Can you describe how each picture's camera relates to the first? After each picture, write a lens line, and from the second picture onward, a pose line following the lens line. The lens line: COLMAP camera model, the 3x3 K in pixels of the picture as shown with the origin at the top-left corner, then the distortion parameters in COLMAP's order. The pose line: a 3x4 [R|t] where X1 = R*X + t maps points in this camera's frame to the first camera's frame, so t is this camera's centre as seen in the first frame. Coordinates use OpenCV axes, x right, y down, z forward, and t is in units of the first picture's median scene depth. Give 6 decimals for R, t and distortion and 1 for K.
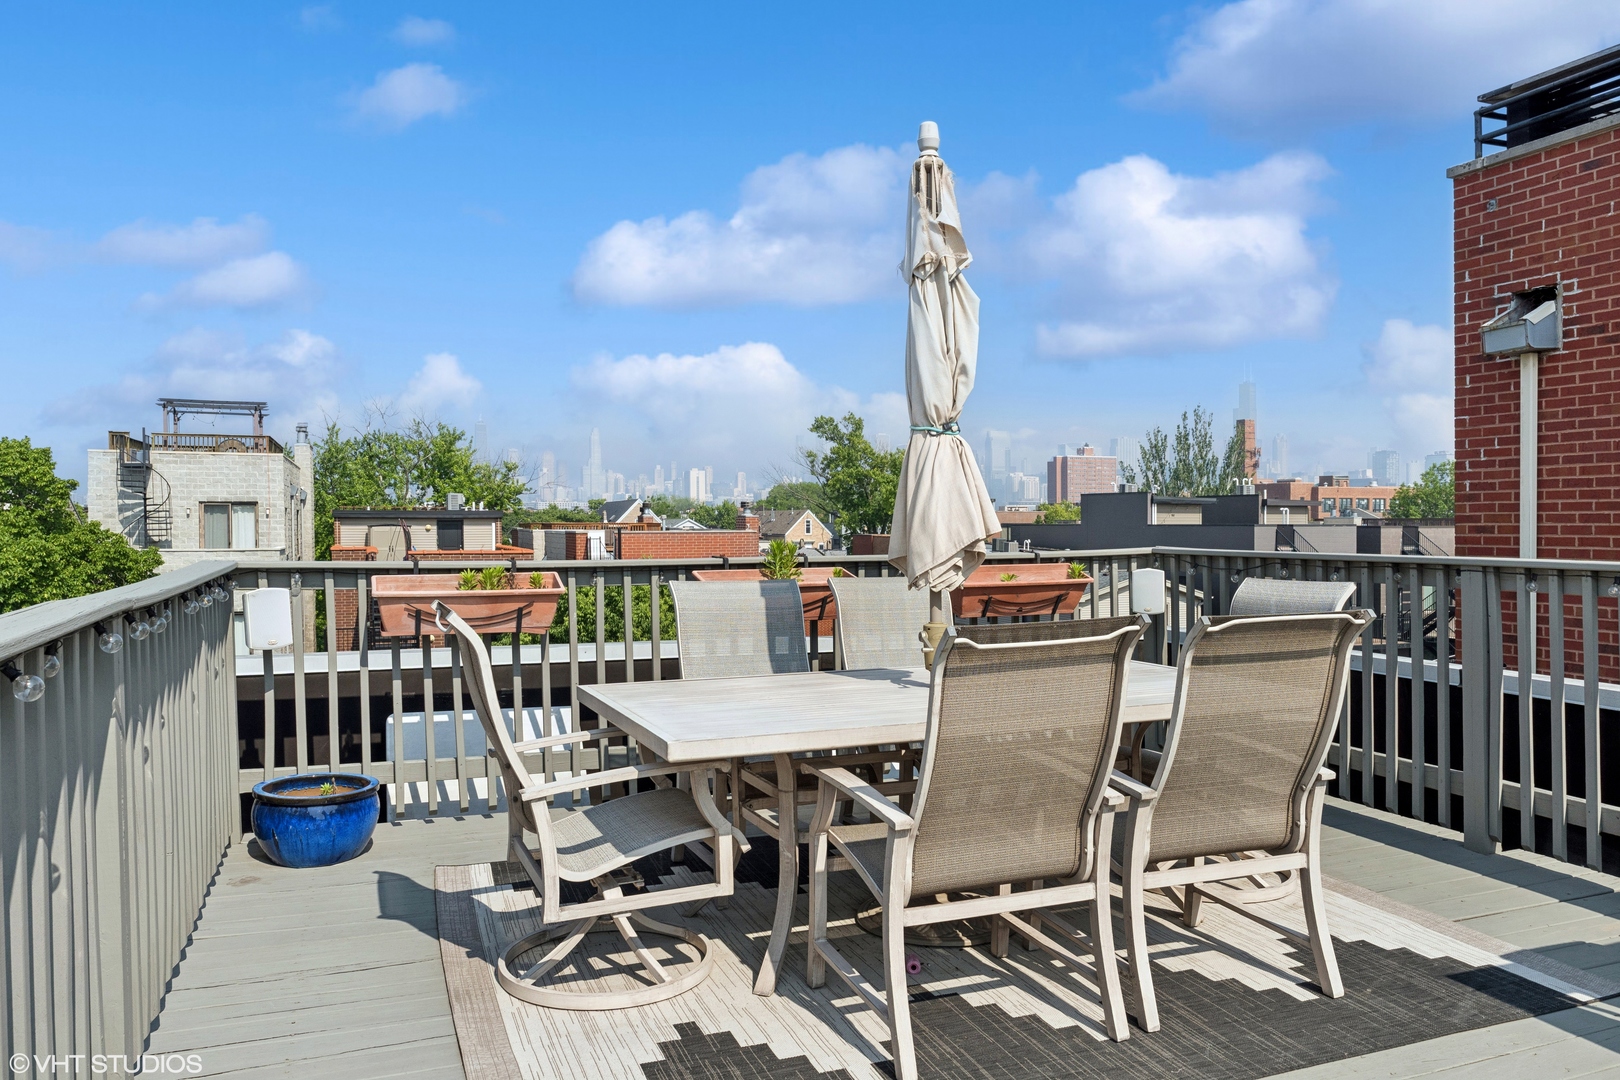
lens RADIAL K [[1125.4, 0, 810.0], [0, 1125.4, 540.0], [0, 0, 1]] dist [0.003949, 0.001476]
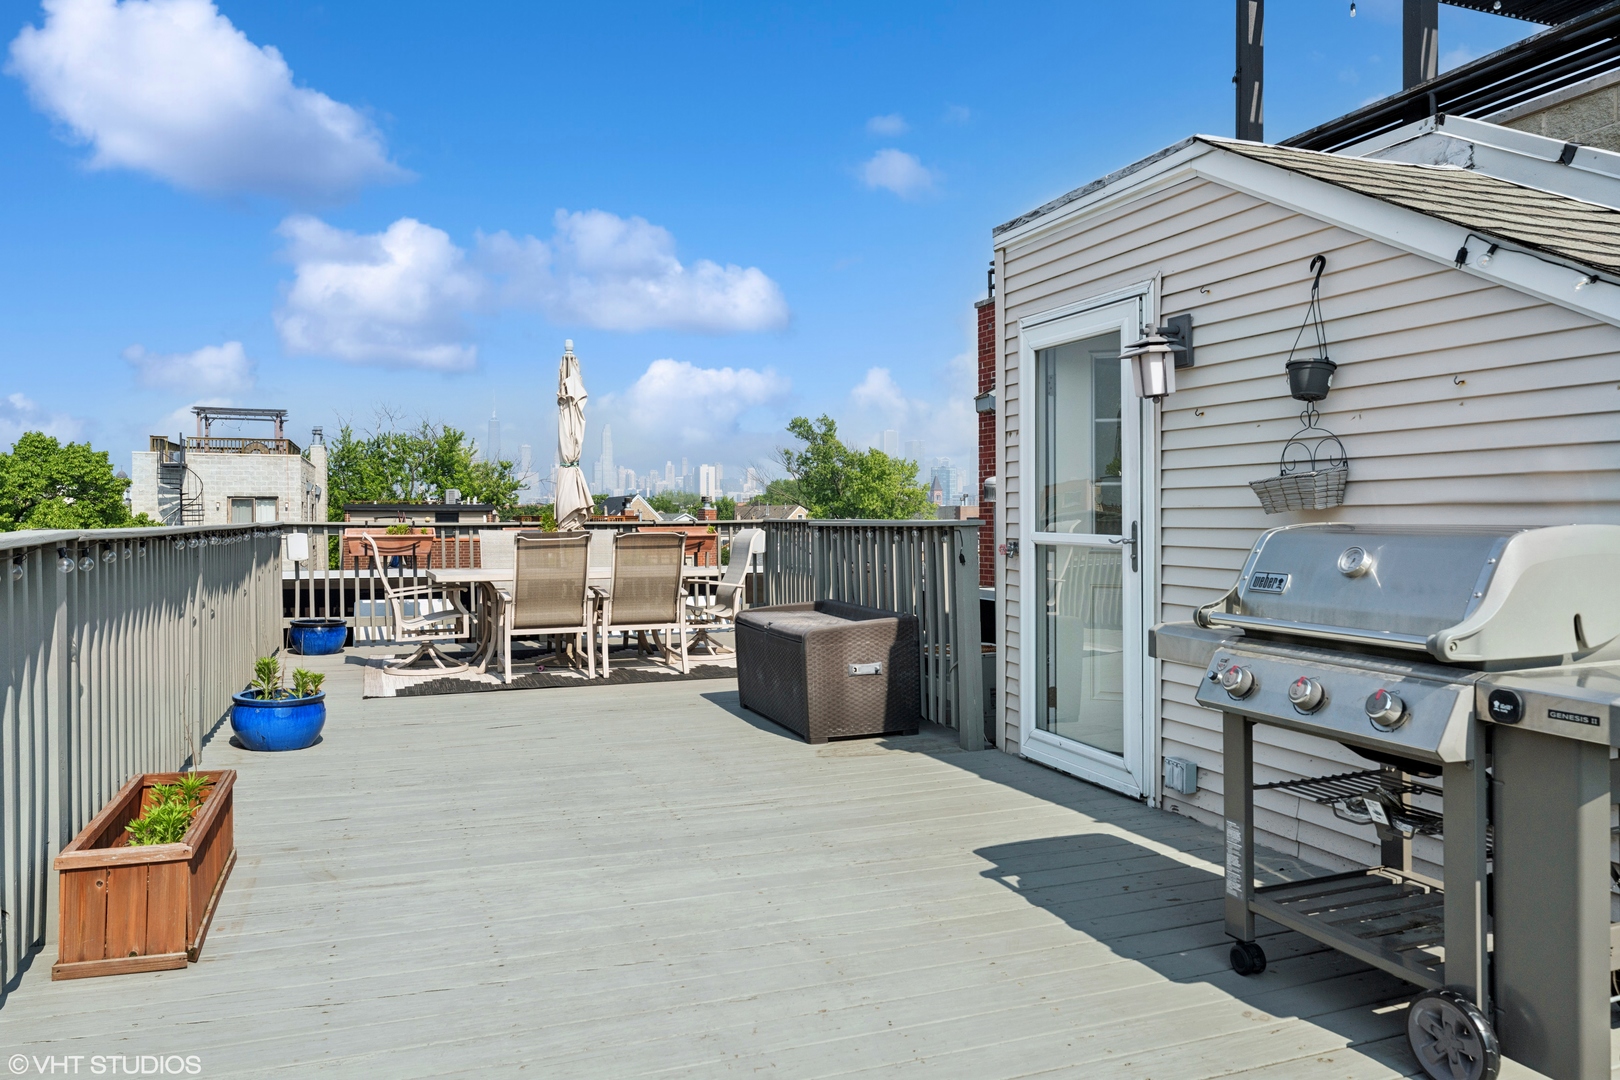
lens RADIAL K [[1111.0, 0, 812.8], [0, 1111.0, 517.7], [0, 0, 1]] dist [0.004387, 0.001202]
pose [[0.999989, -0.000309, -0.004762, 0.060888], [0.000235, 0.999880, -0.015481, 0.005237], [0.004766, 0.015480, 0.999869, -0.132690]]
